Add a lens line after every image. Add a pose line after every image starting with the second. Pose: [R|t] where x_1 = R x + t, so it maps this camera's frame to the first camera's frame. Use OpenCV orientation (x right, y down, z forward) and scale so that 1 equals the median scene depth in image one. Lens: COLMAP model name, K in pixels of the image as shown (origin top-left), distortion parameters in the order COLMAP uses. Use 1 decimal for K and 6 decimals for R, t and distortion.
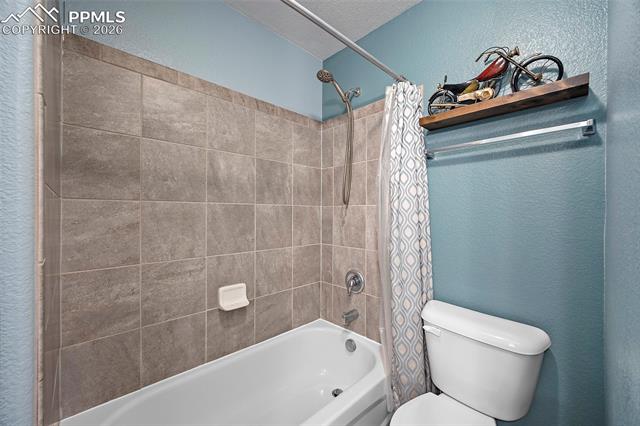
lens RADIAL K [[251.2, 0, 316.7], [0, 251.2, 213.3], [0, 0, 1]] dist [-0.002373, -0.000546]
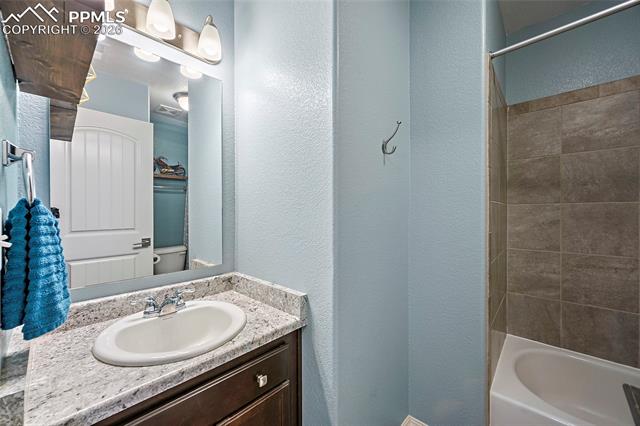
lens RADIAL K [[251.2, 0, 317.0], [0, 251.2, 214.4], [0, 0, 1]] dist [-0.002373, -0.000546]
pose [[0.052946, 0.007018, -0.998573, 0.525811], [0.003821, 0.999967, 0.007231, -0.006704], [0.998590, -0.004198, 0.052918, -0.331717]]
